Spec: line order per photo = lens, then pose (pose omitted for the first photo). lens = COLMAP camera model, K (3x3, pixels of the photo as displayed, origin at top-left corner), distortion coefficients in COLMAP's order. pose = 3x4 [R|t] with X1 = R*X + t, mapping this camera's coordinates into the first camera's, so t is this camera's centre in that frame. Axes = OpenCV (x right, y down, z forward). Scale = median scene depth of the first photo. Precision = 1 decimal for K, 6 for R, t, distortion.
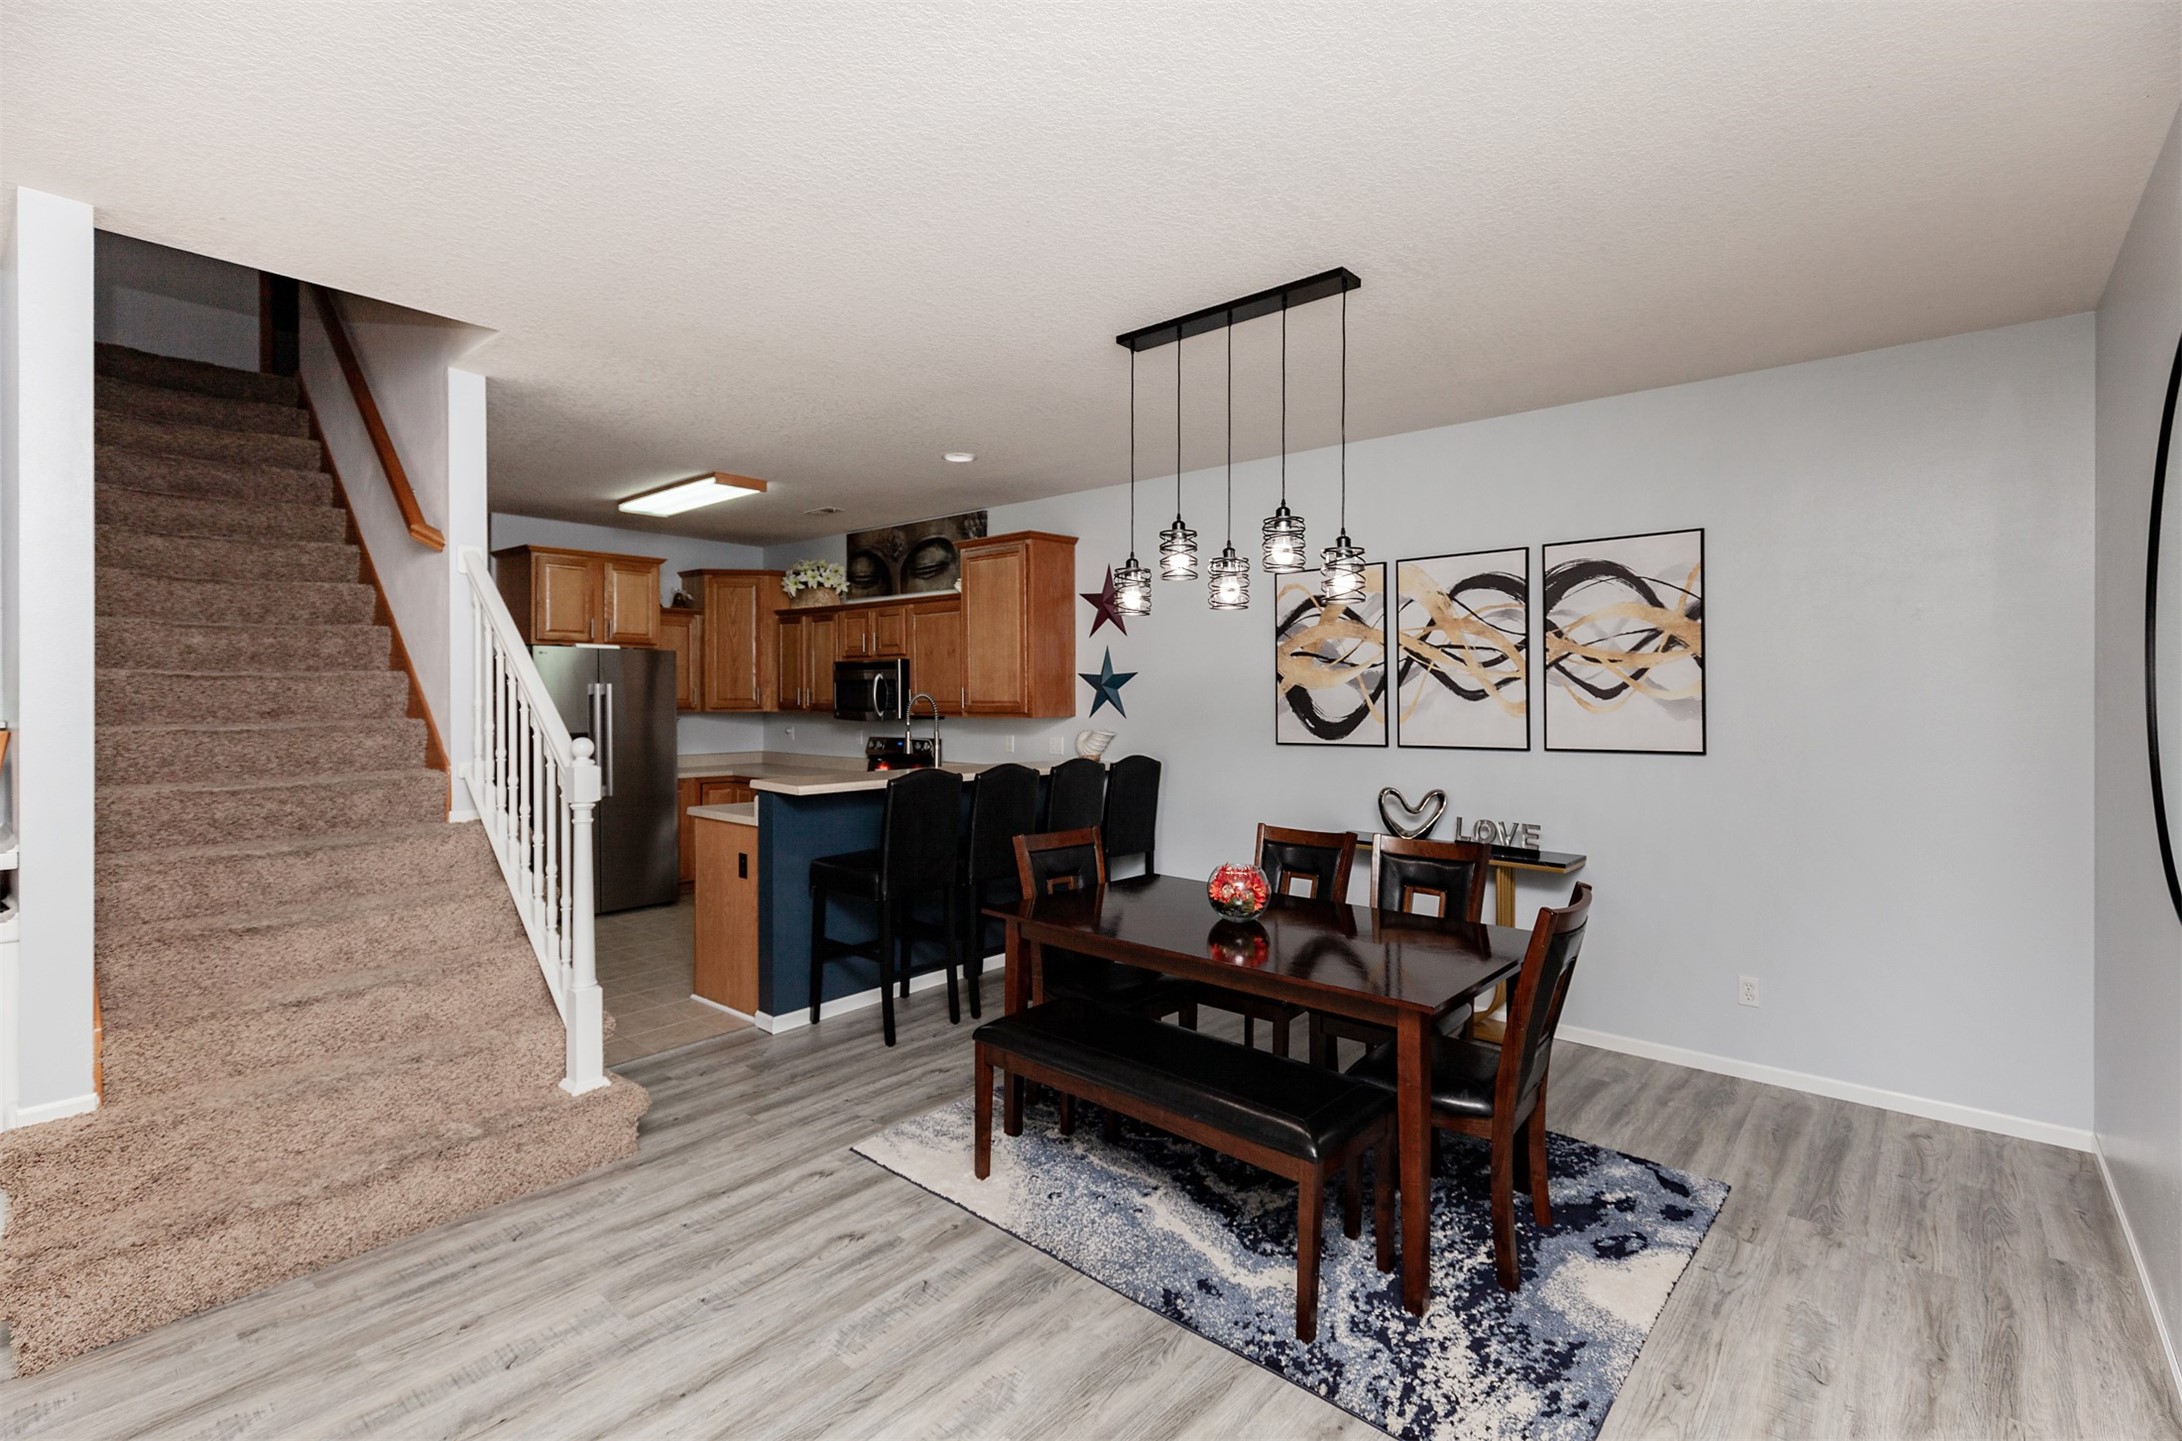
lens RADIAL K [[990.6, 0, 1103.5], [0, 990.6, 691.9], [0, 0, 1]] dist [0.002674, -0.000062]
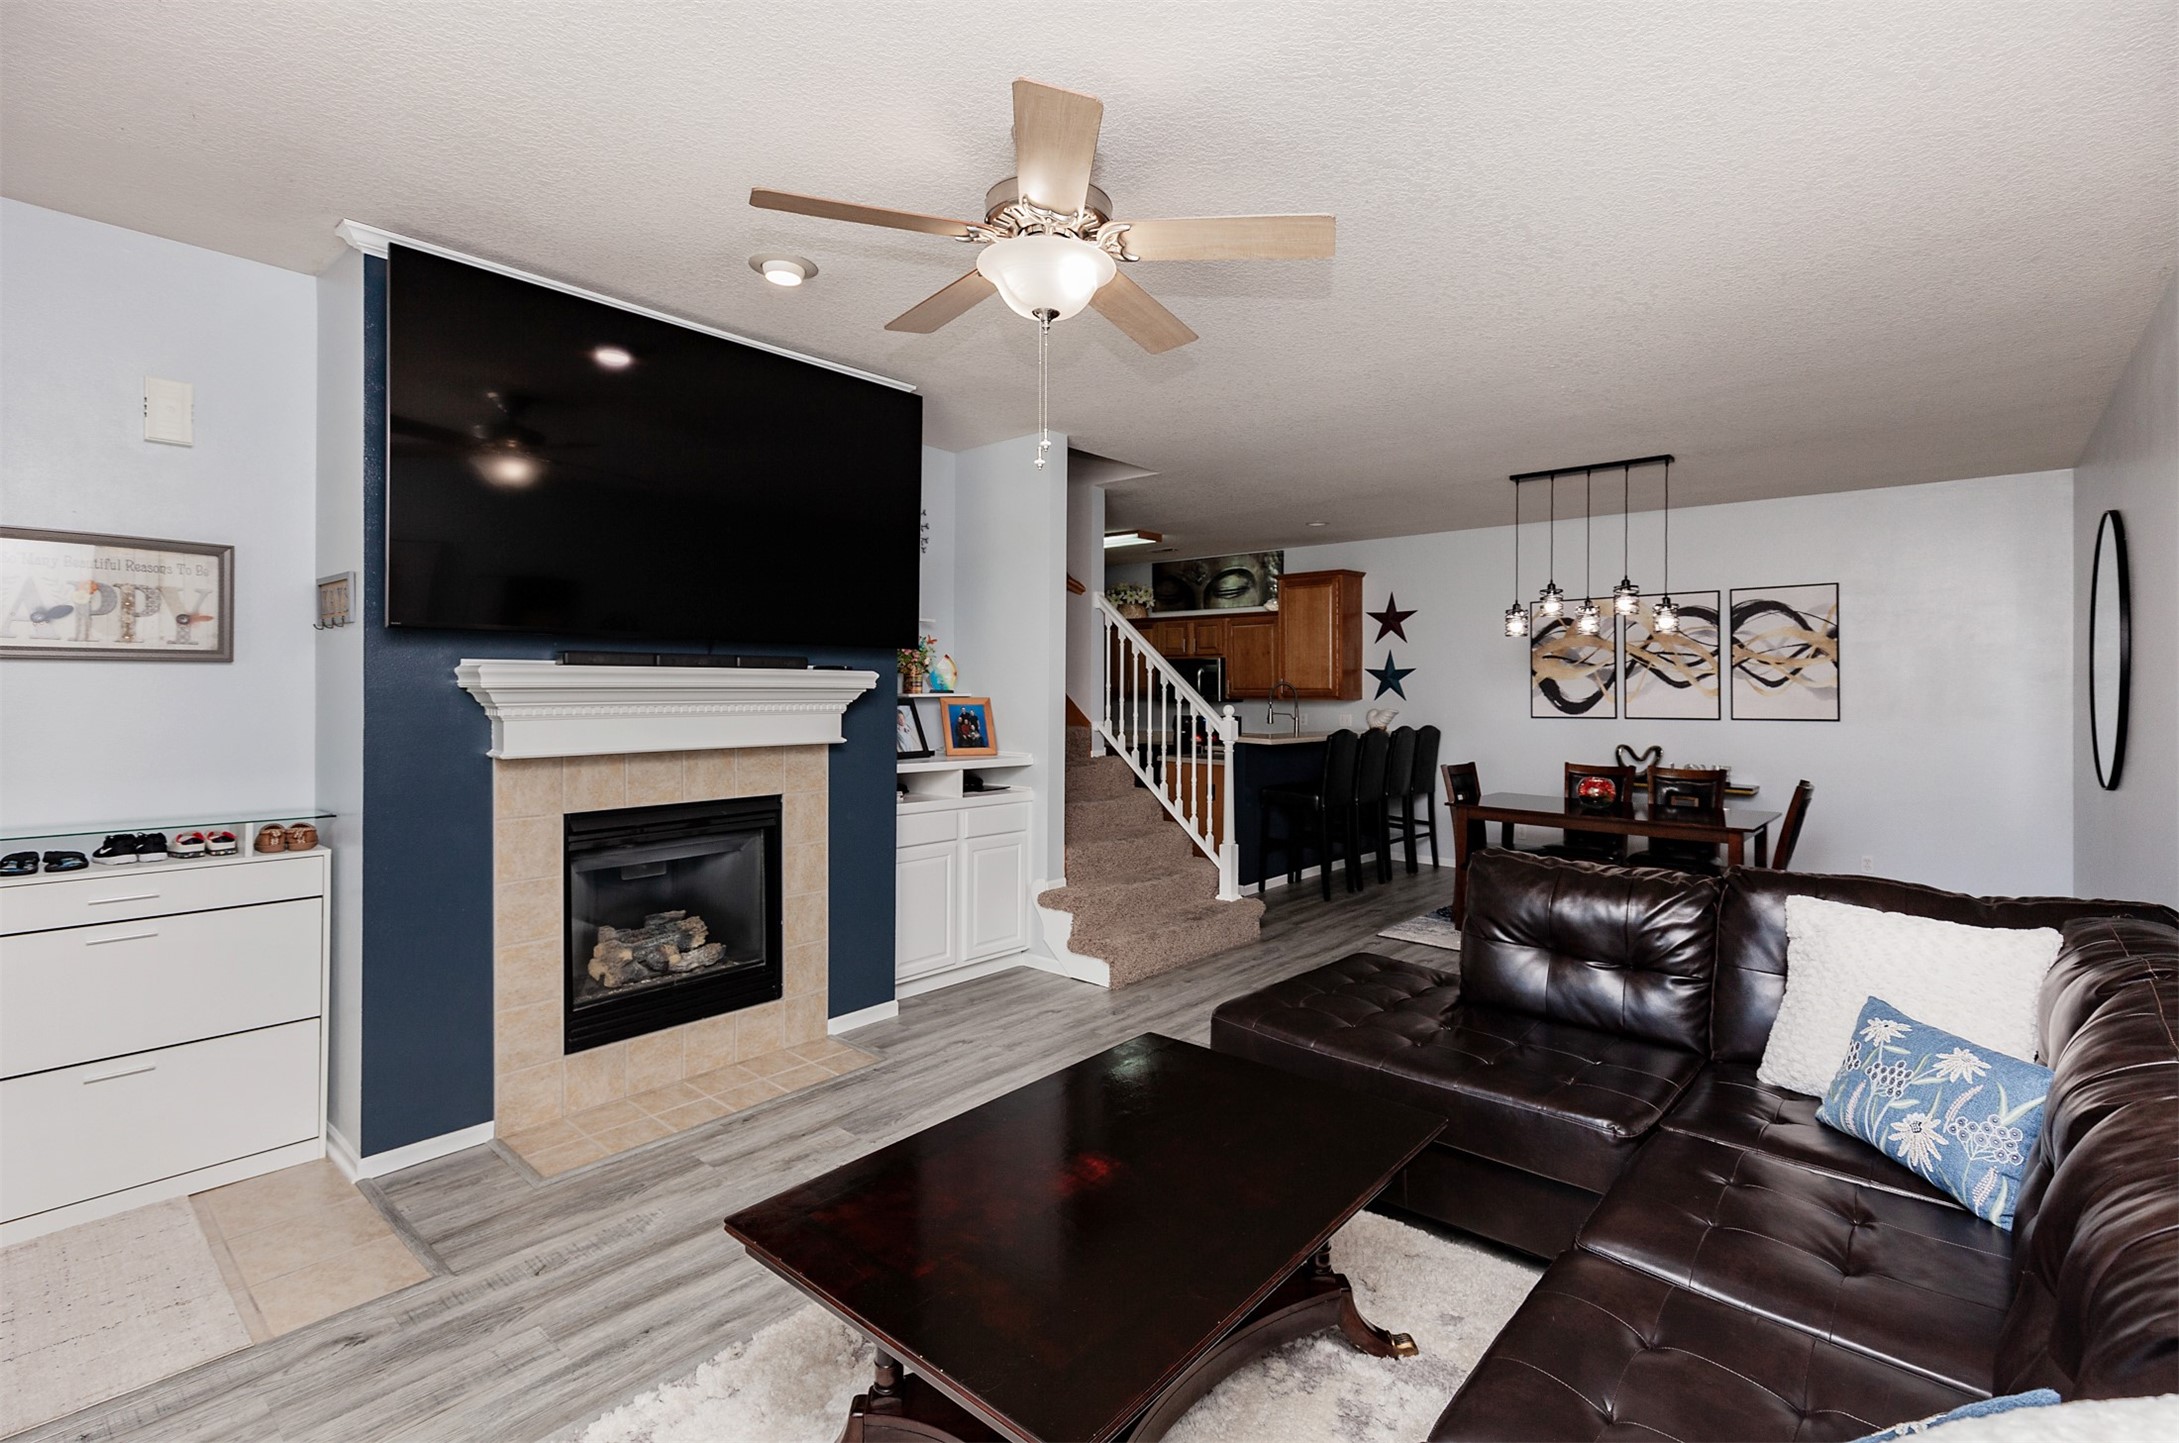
lens RADIAL K [[990.4, 0, 1112.4], [0, 990.4, 686.1], [0, 0, 1]] dist [0.002584, 0.000231]
pose [[0.999990, 0.004397, -0.001102, -0.519206], [-0.004396, 0.999990, 0.000859, 0.008446], [0.001106, -0.000854, 0.999999, -0.563145]]
